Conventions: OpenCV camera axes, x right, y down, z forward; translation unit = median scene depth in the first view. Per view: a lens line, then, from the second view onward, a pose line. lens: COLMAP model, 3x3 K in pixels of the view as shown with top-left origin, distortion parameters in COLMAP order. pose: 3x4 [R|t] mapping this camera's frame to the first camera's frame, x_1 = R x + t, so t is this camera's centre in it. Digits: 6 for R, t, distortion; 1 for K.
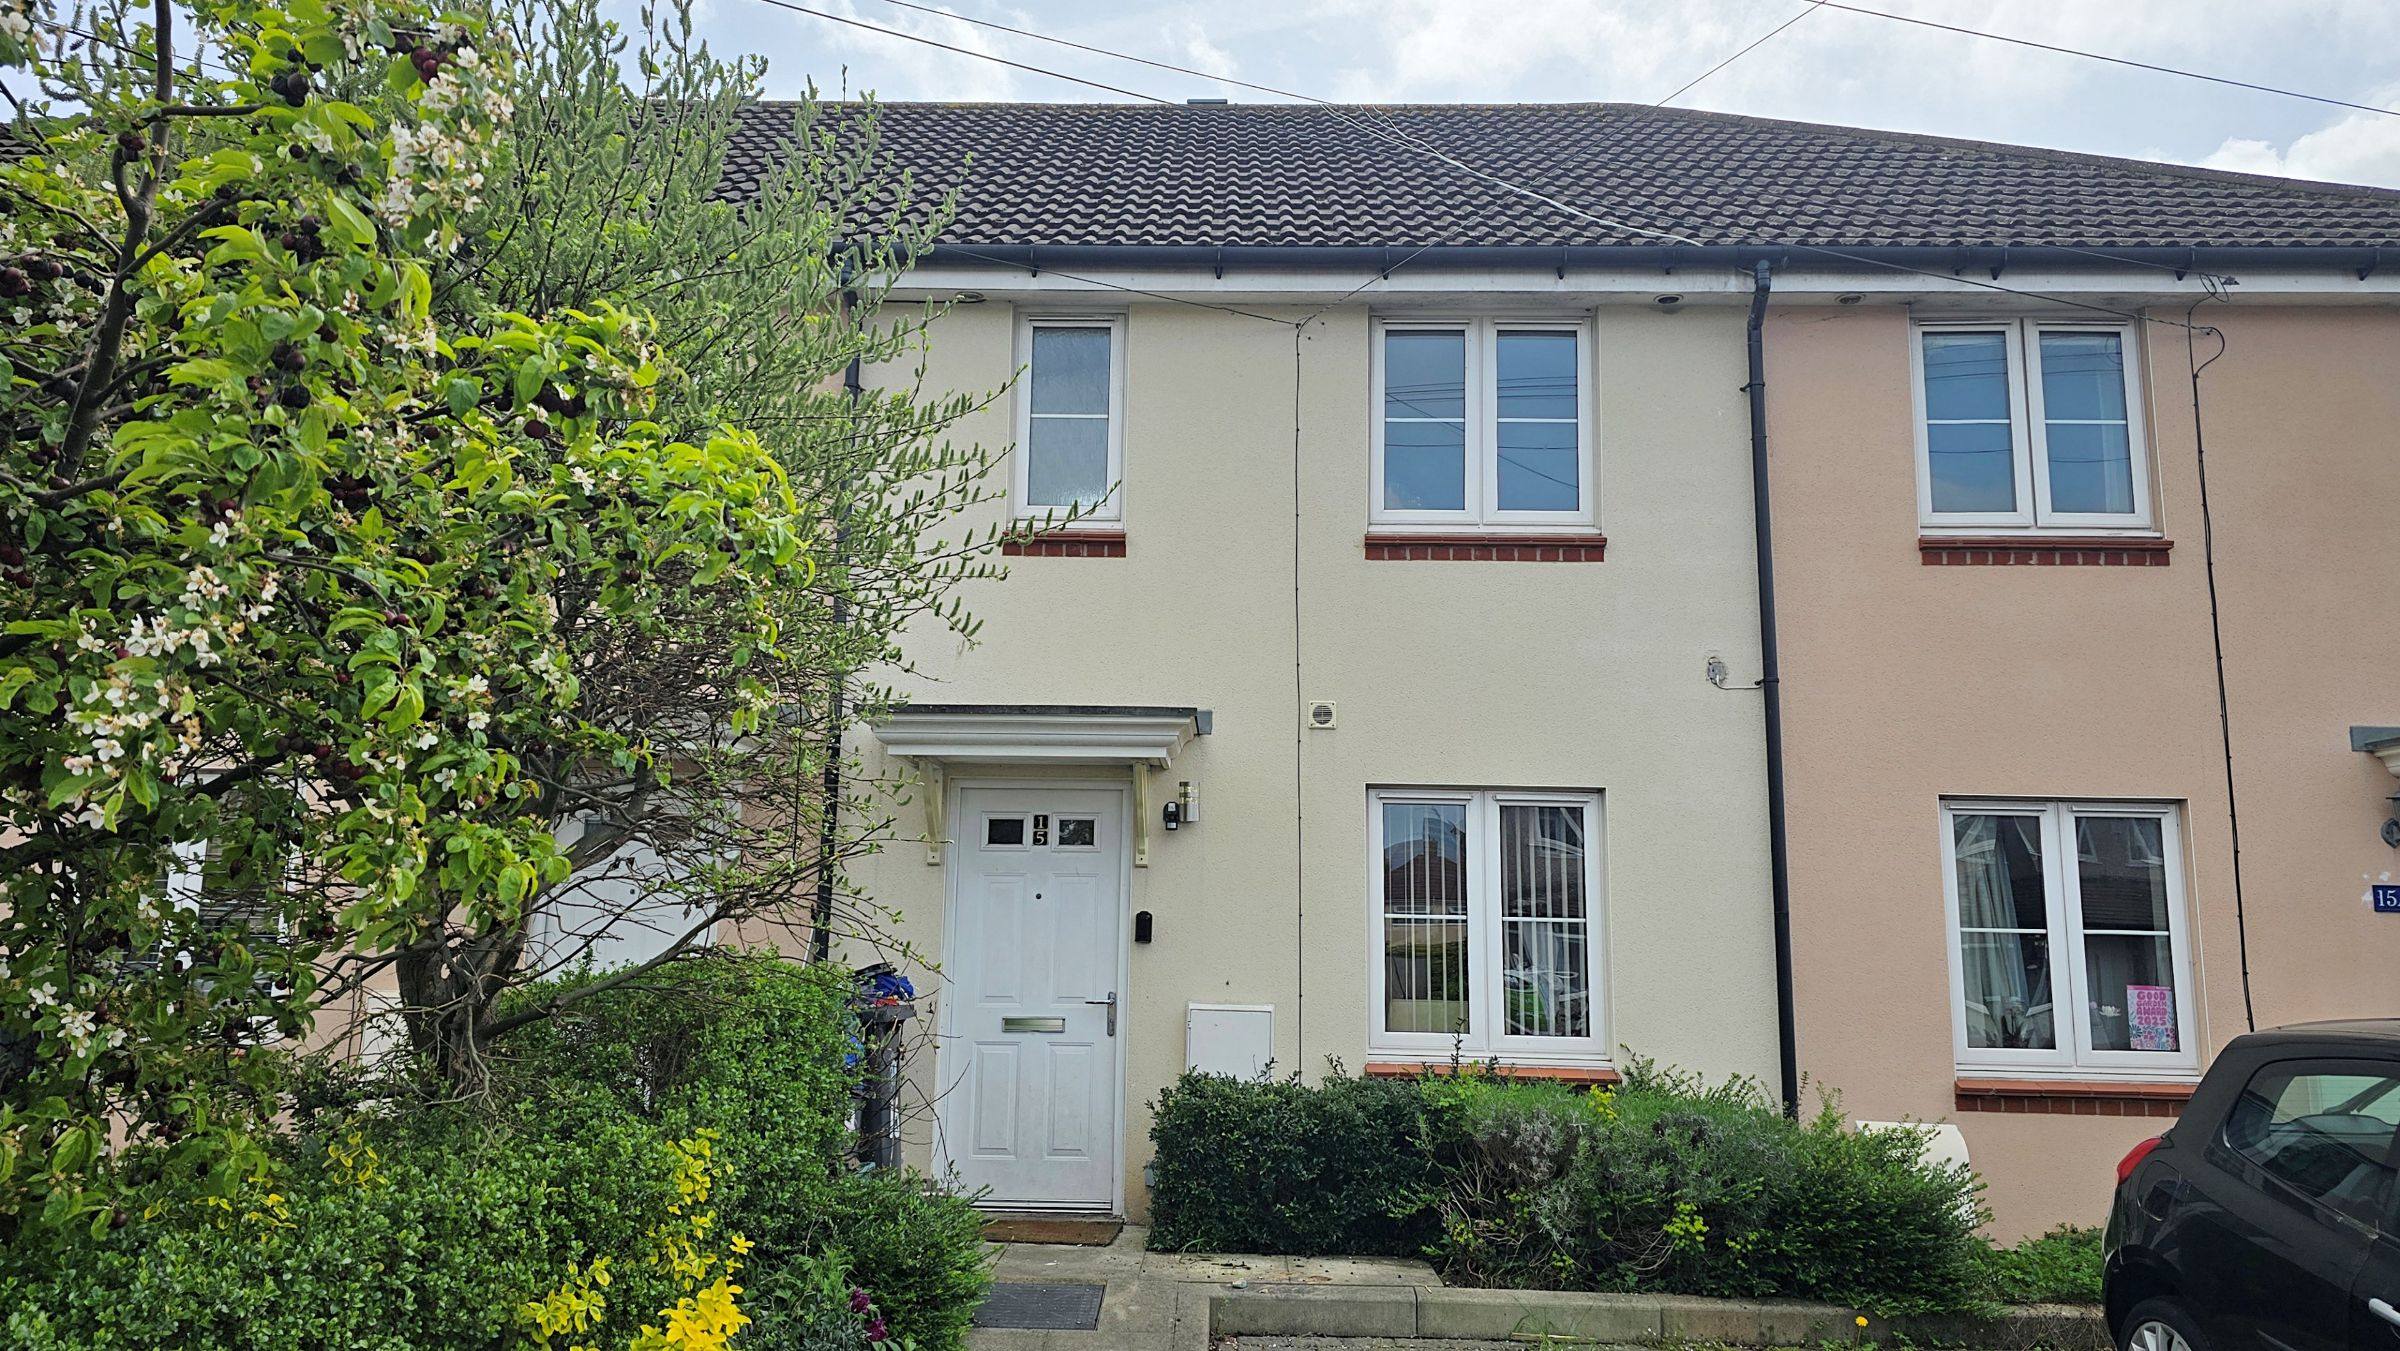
lens RADIAL K [[1612.0, 0, 1200.0], [0, 1612.0, 675.5], [0, 0, 1]] dist [0.005400, -0.001100]
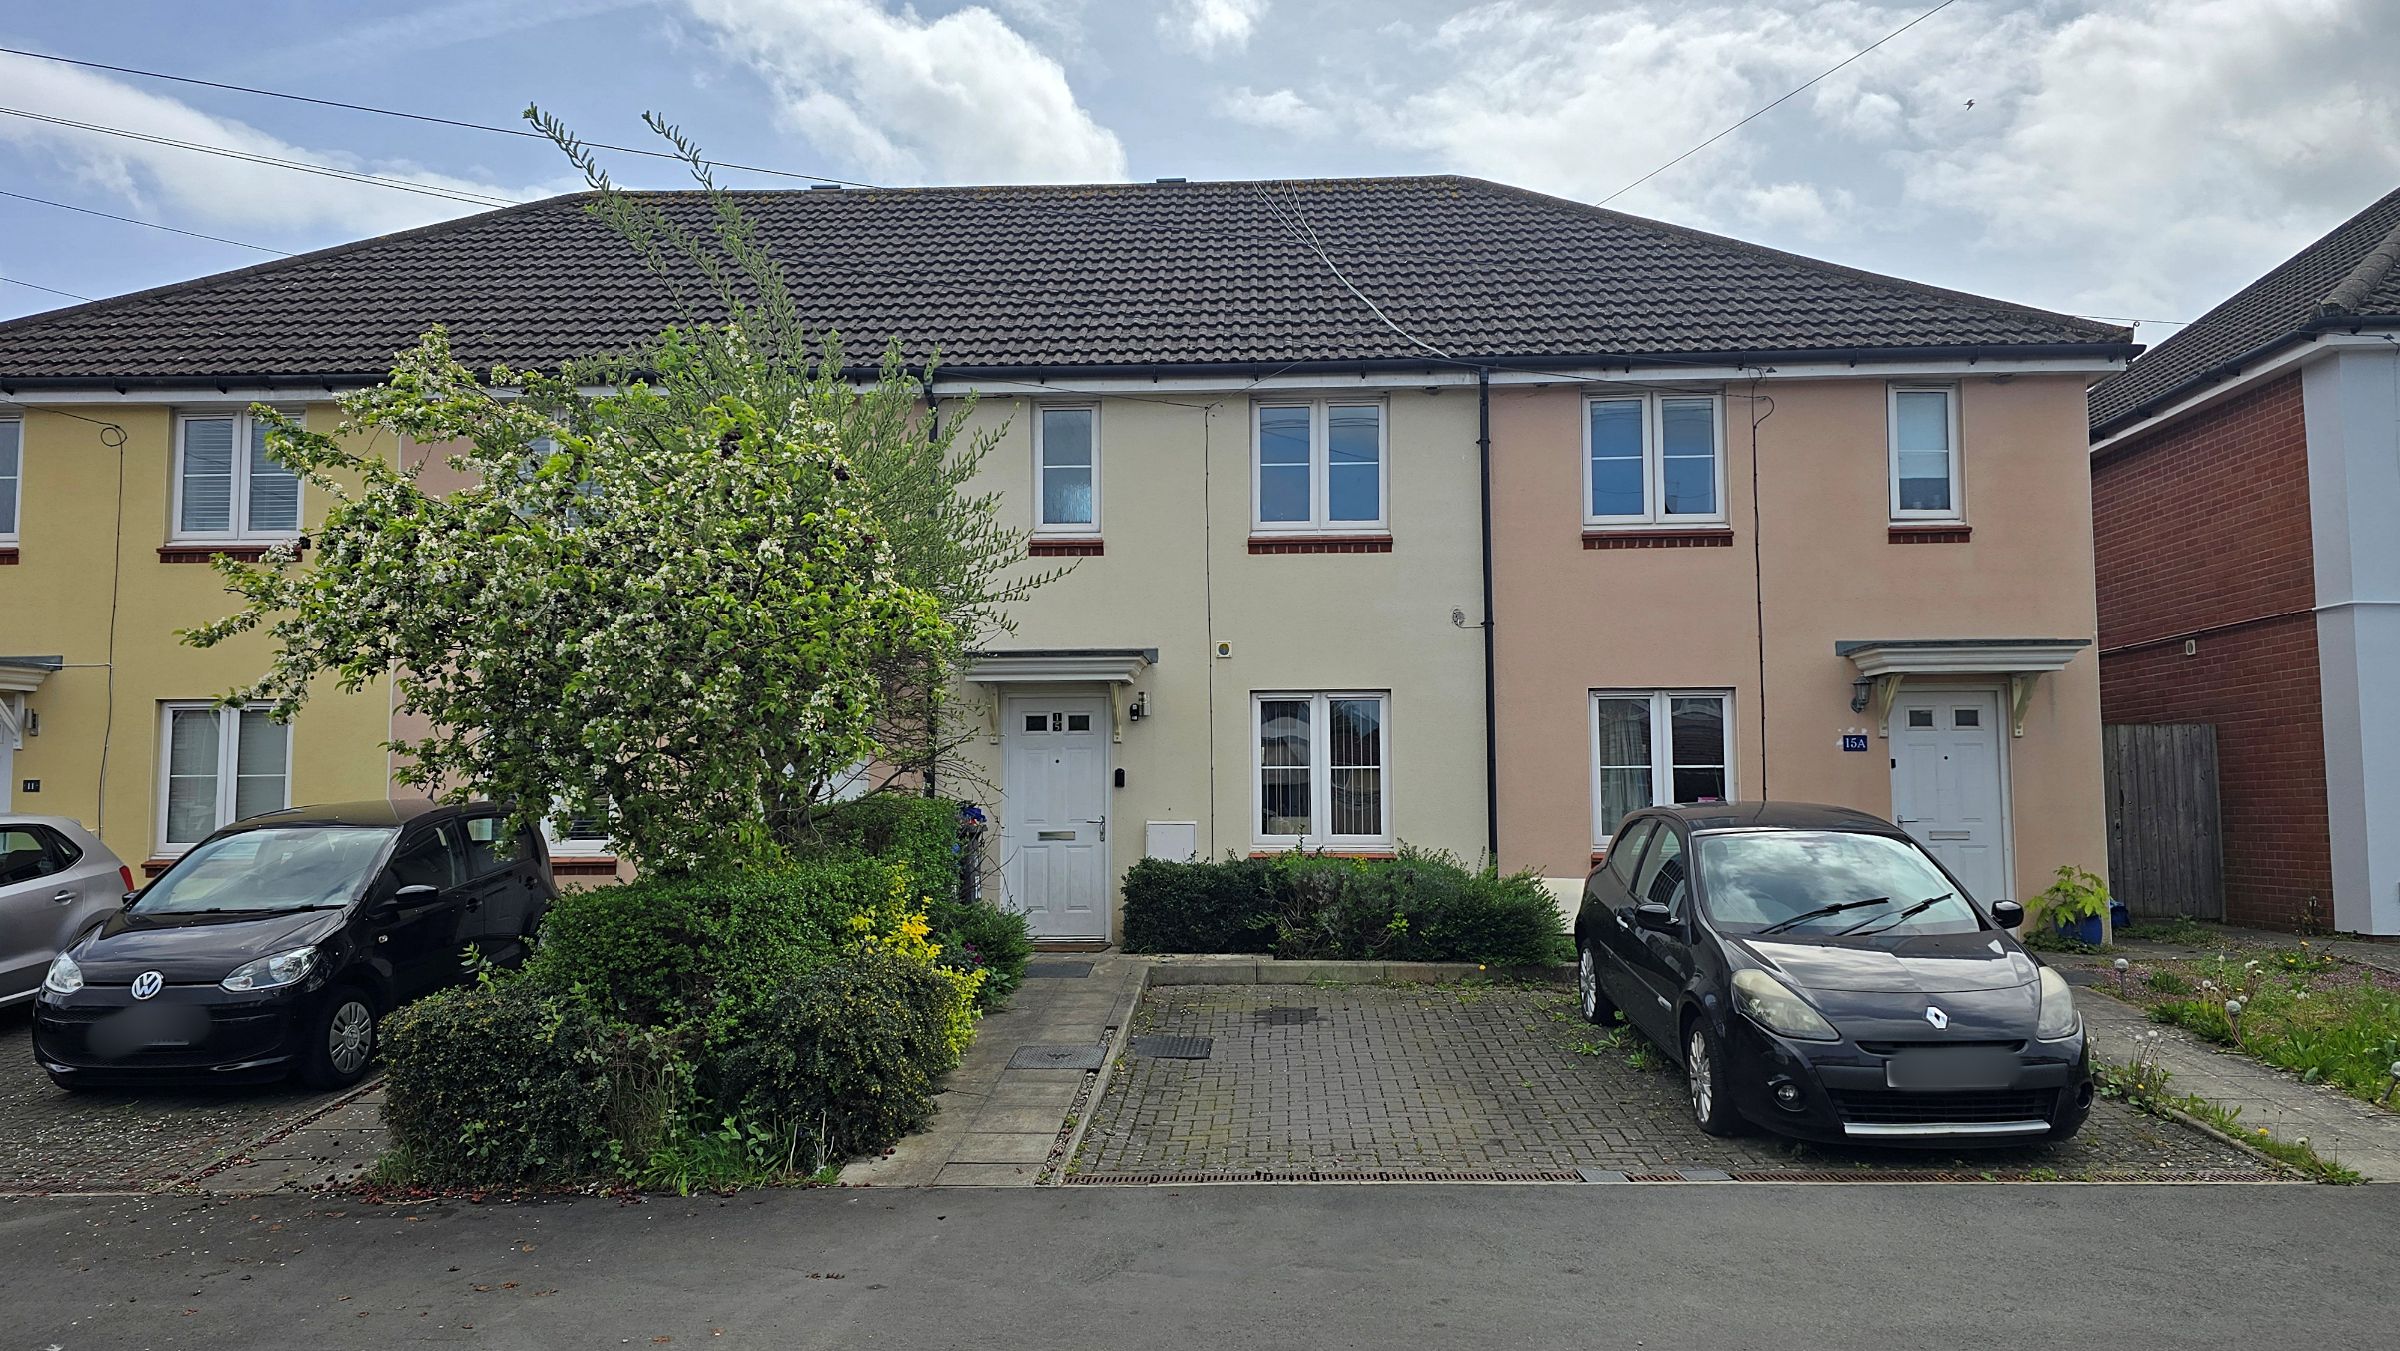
lens RADIAL K [[1612.0, 0, 1200.0], [0, 1612.0, 675.5], [0, 0, 1]] dist [0.005400, -0.001100]
pose [[0.999143, -0.025225, -0.032804, 0.107875], [0.027803, 0.996354, 0.080655, -0.085586], [0.030650, -0.081498, 0.996202, -0.681356]]
